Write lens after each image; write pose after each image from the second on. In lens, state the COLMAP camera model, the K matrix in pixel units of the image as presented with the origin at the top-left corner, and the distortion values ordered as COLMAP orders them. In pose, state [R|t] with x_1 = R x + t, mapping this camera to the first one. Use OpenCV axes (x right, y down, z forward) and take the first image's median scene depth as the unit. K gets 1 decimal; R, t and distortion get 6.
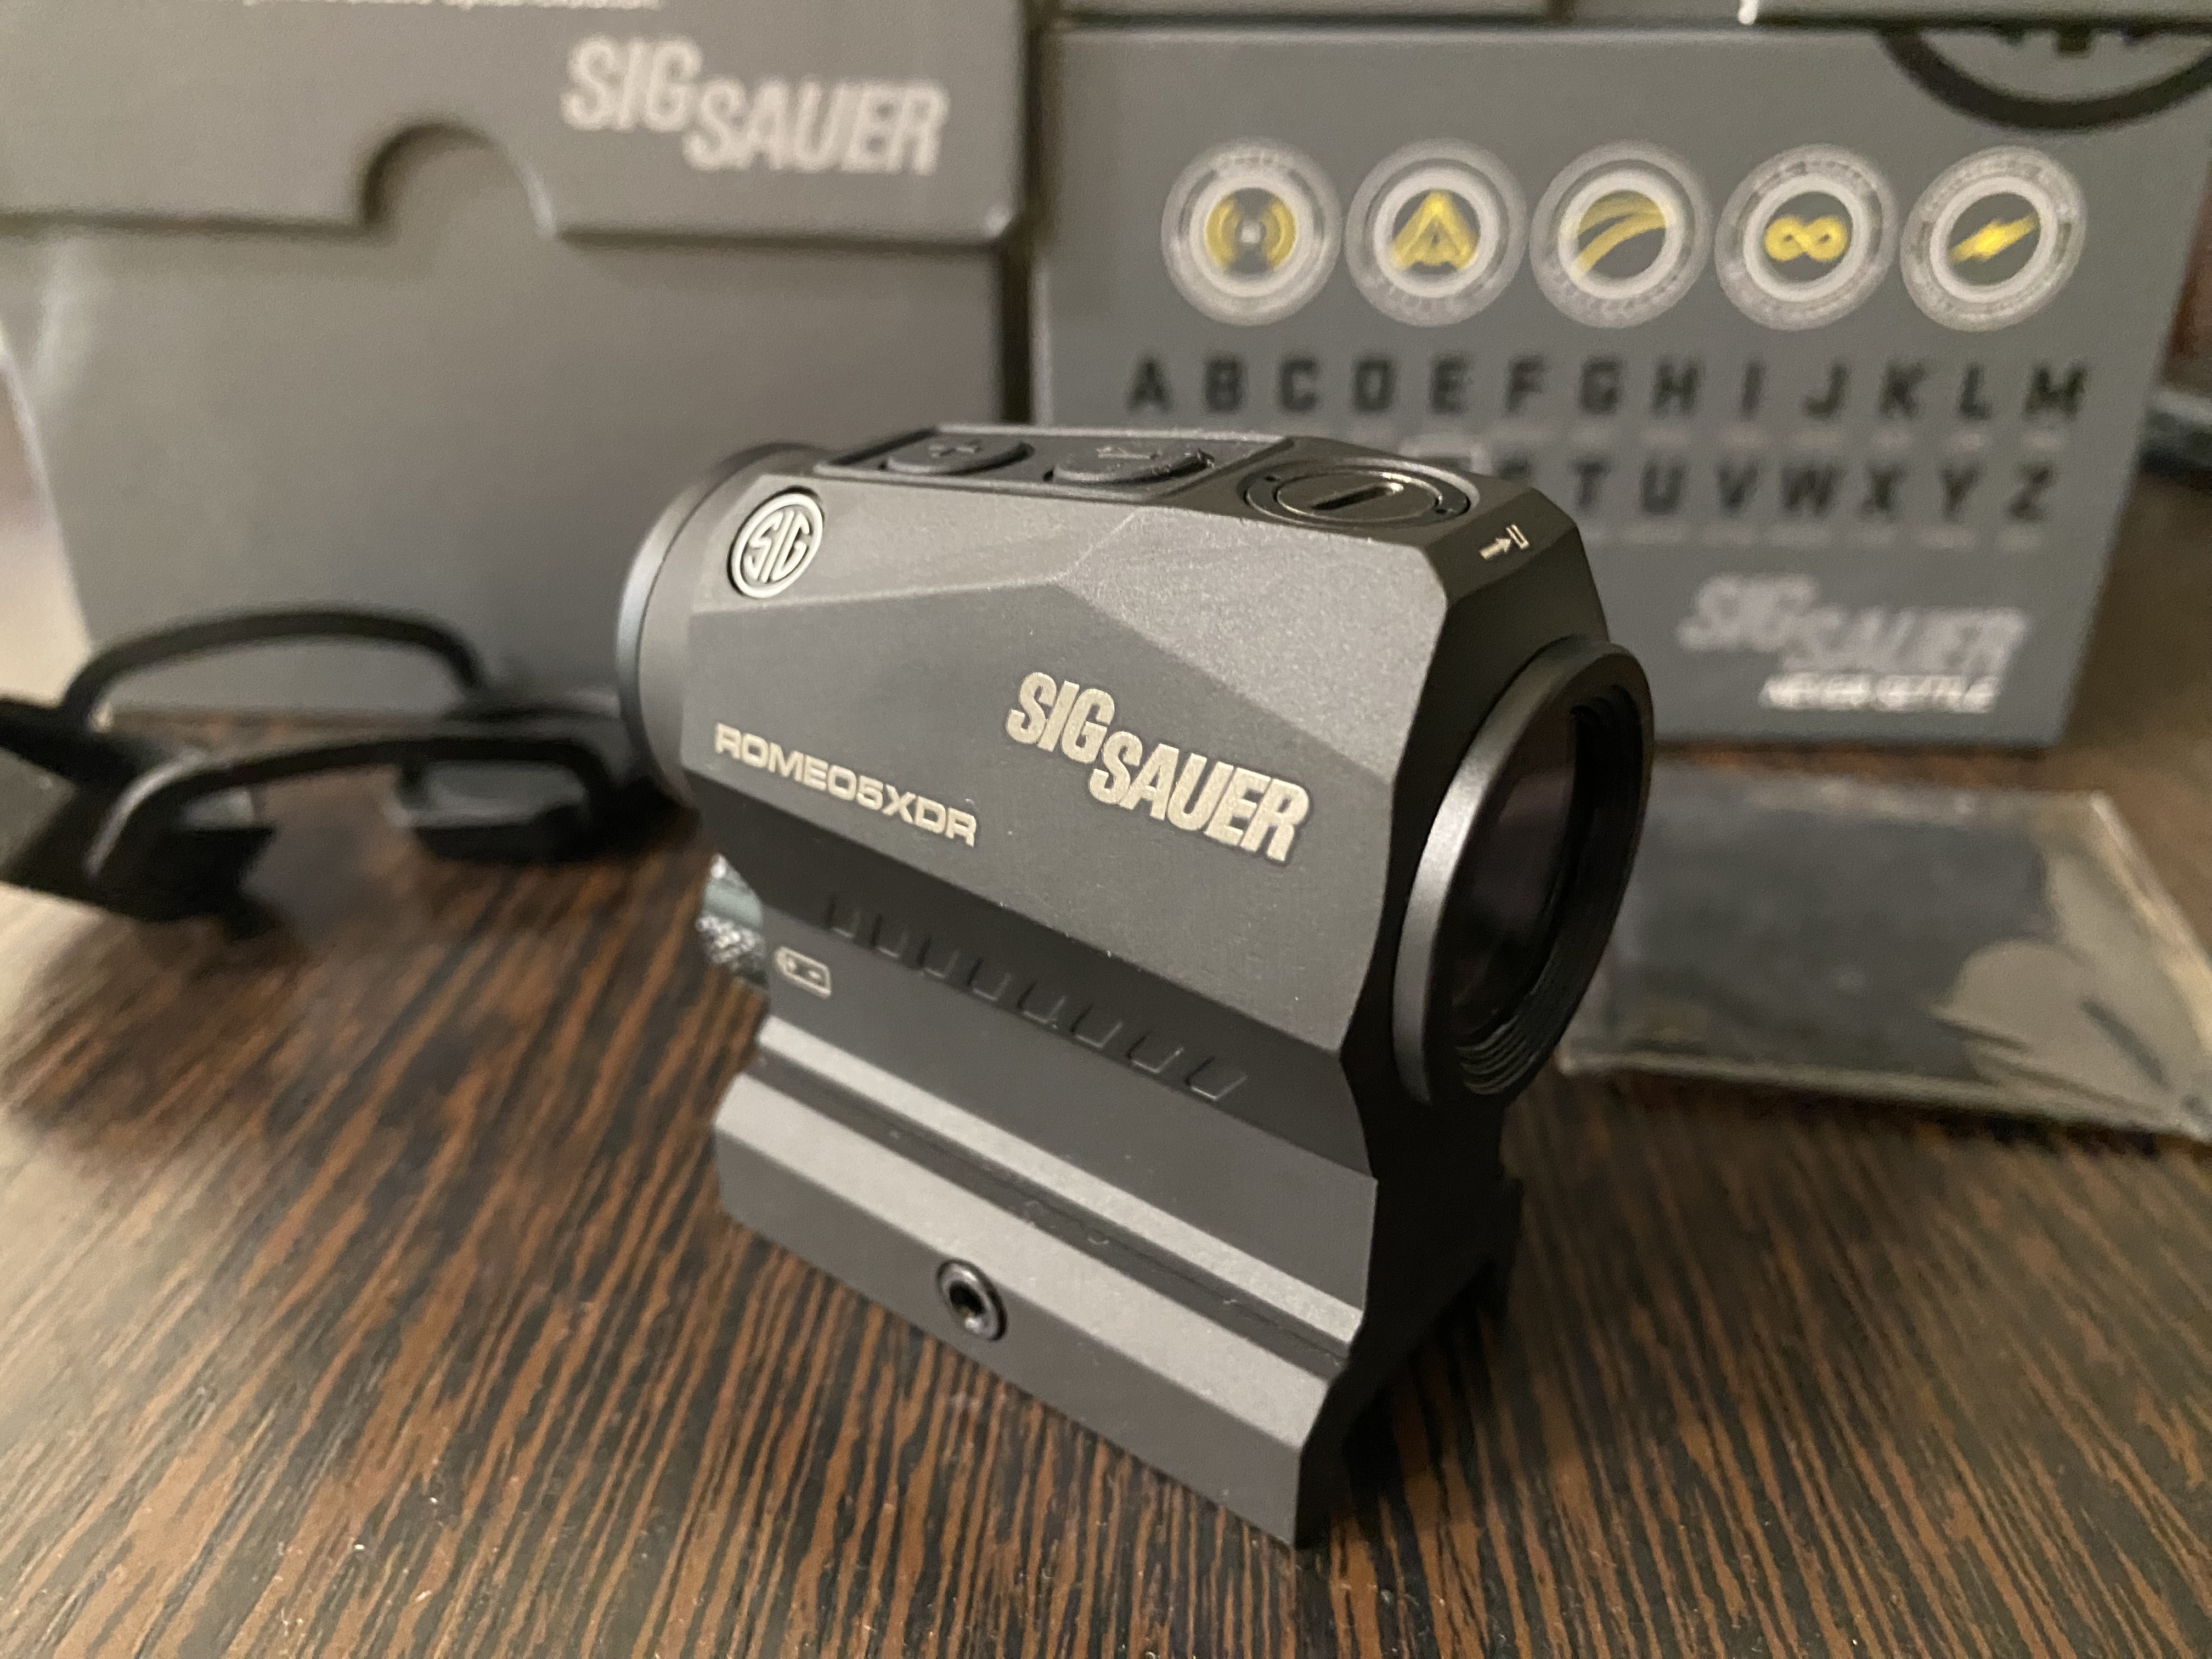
lens RADIAL K [[1807.4, 0, 1095.8], [0, 1807.4, 856.5], [0, 0, 1]] dist [-0.023473, 0.007323]
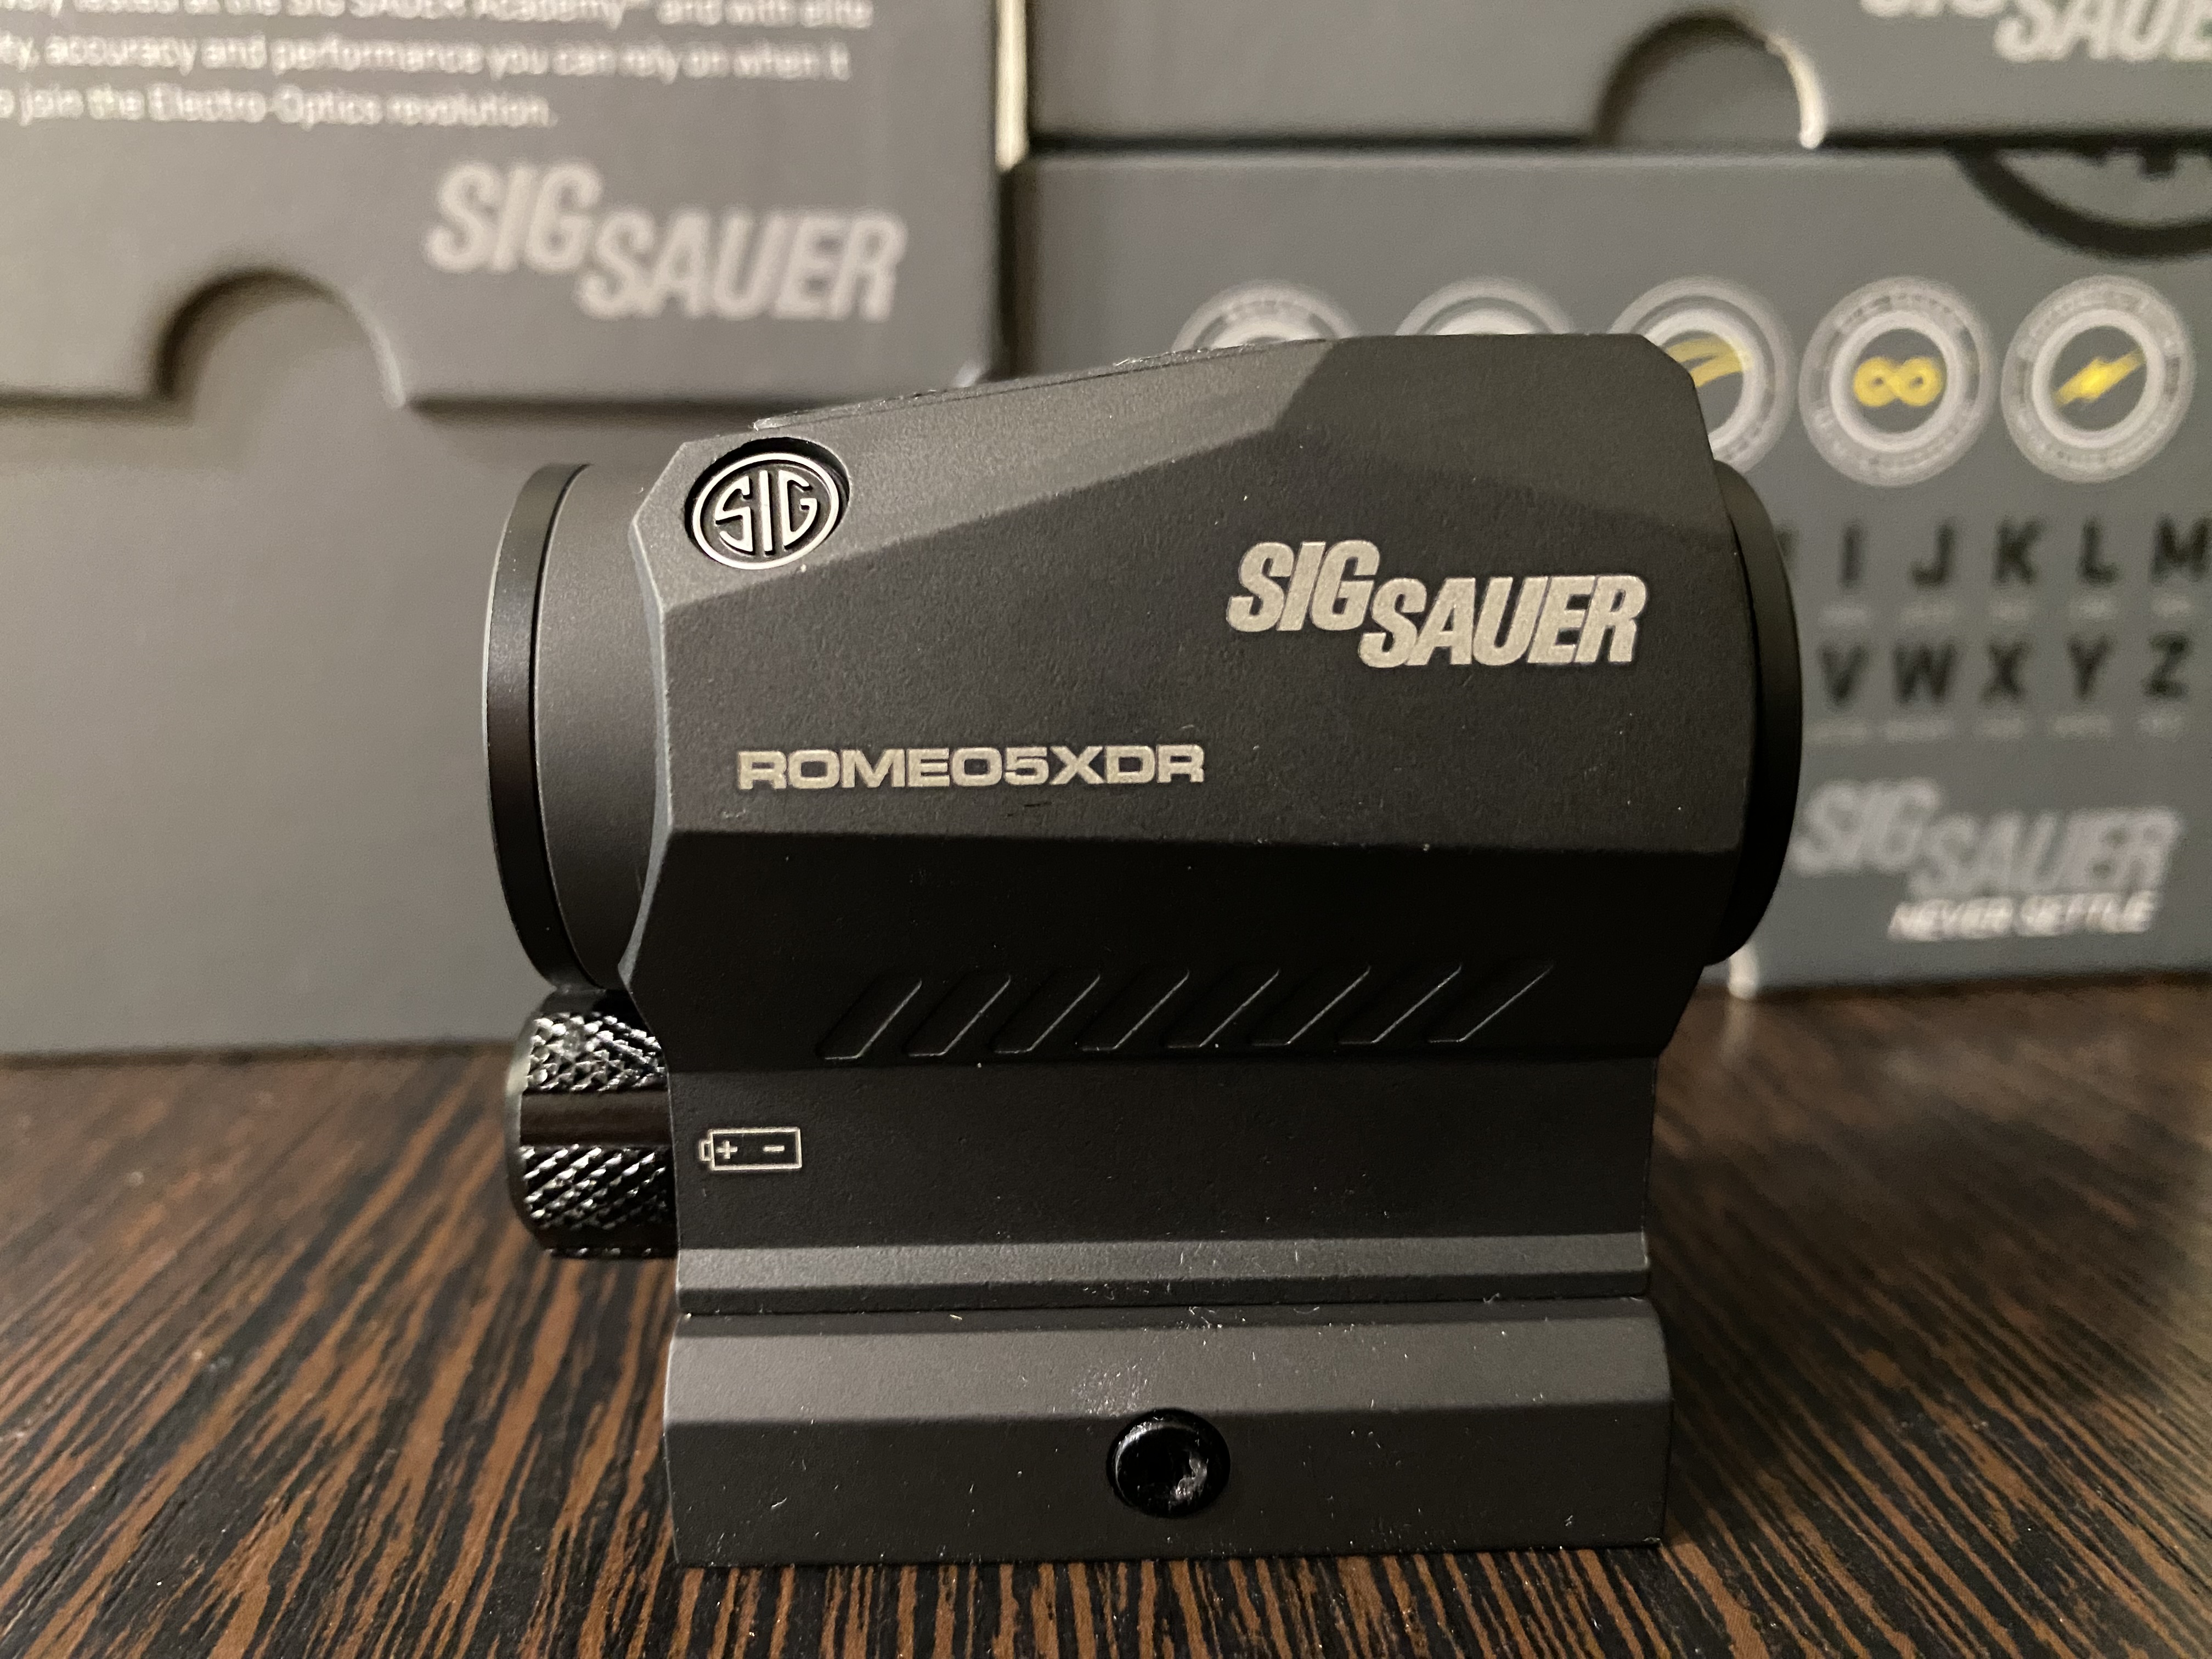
lens RADIAL K [[1859.0, 0, 1099.6], [0, 1859.0, 780.8], [0, 0, 1]] dist [-0.029467, 0.010651]
pose [[0.992600, -0.040368, 0.114527, -0.098208], [0.069089, 0.963340, -0.259235, 0.046942], [-0.099864, 0.265229, 0.959000, 0.234751]]
